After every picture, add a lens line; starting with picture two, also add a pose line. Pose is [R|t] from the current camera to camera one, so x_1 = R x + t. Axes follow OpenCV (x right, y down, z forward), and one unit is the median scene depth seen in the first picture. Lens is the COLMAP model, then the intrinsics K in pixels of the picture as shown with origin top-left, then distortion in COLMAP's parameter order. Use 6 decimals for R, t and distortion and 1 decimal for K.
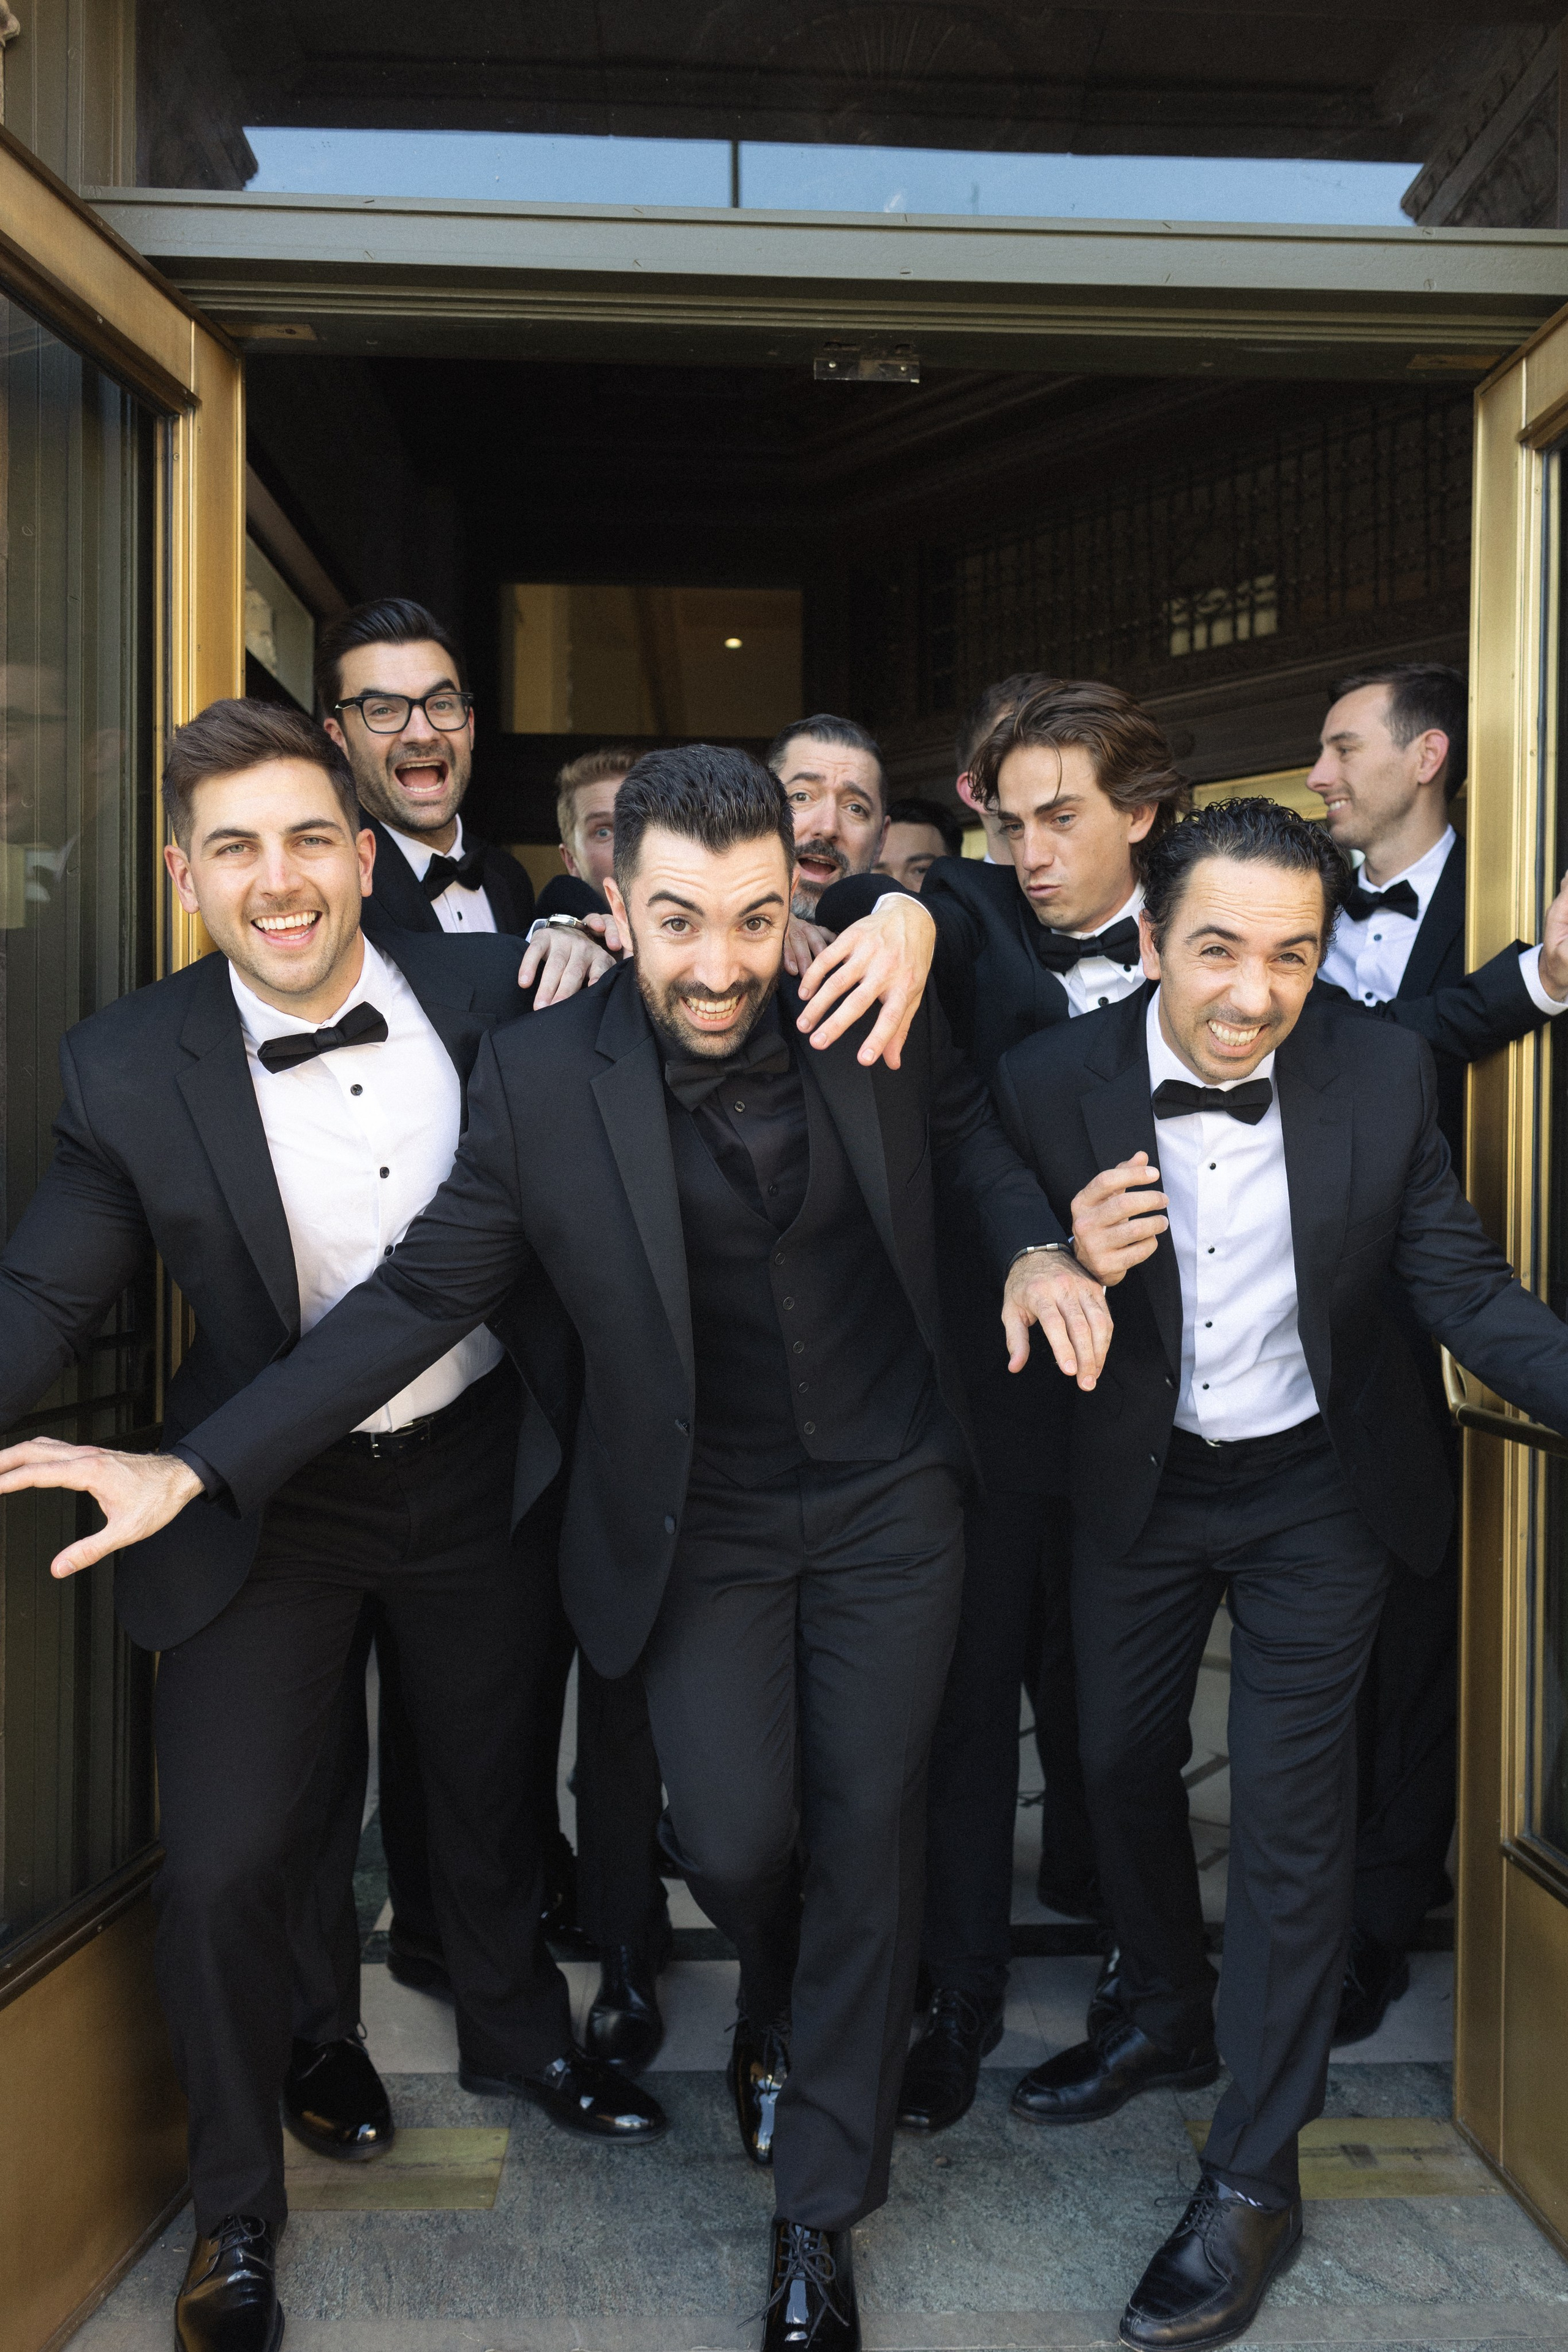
lens RADIAL K [[1560.6, 0, 788.1], [0, 1560.6, 1169.8], [0, 0, 1]] dist [-0.008251, -0.003288]
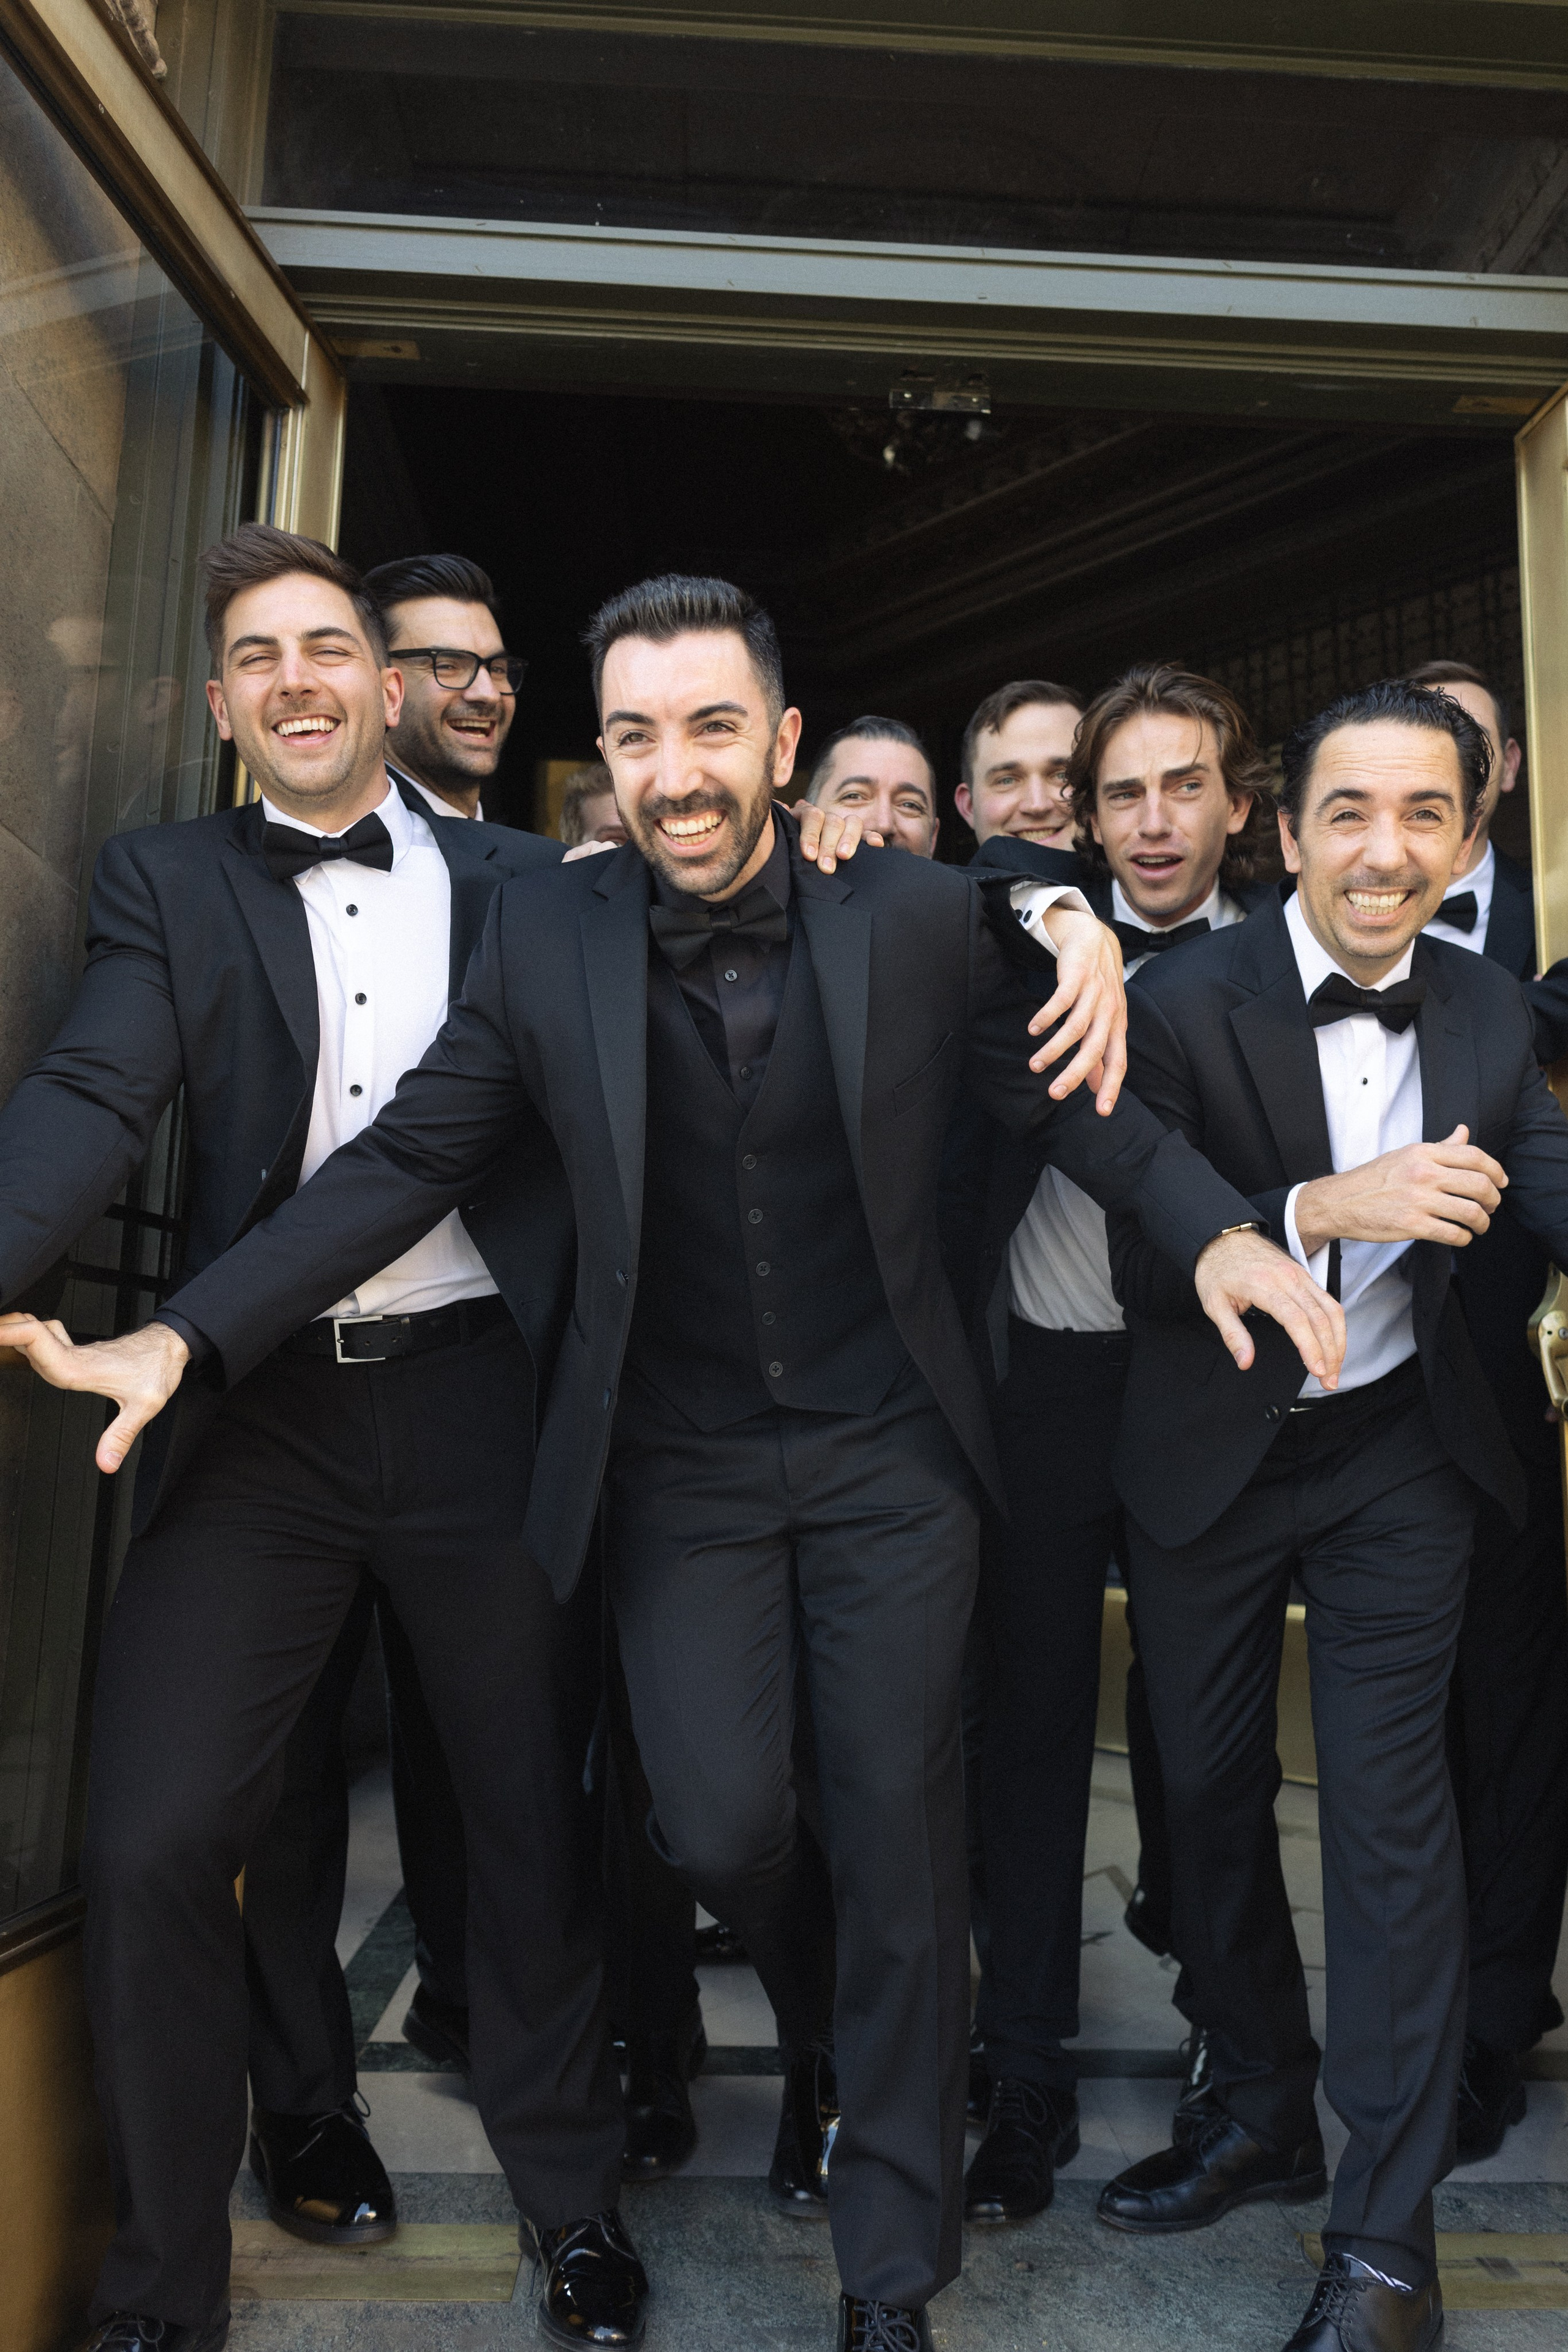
lens RADIAL K [[1560.6, 0, 788.1], [0, 1560.6, 1169.8], [0, 0, 1]] dist [-0.008251, -0.003288]
pose [[0.999838, 0.017903, 0.001863, -0.045424], [-0.017389, 0.987447, -0.156992, 0.167864], [-0.004650, 0.156934, 0.987598, 0.041974]]
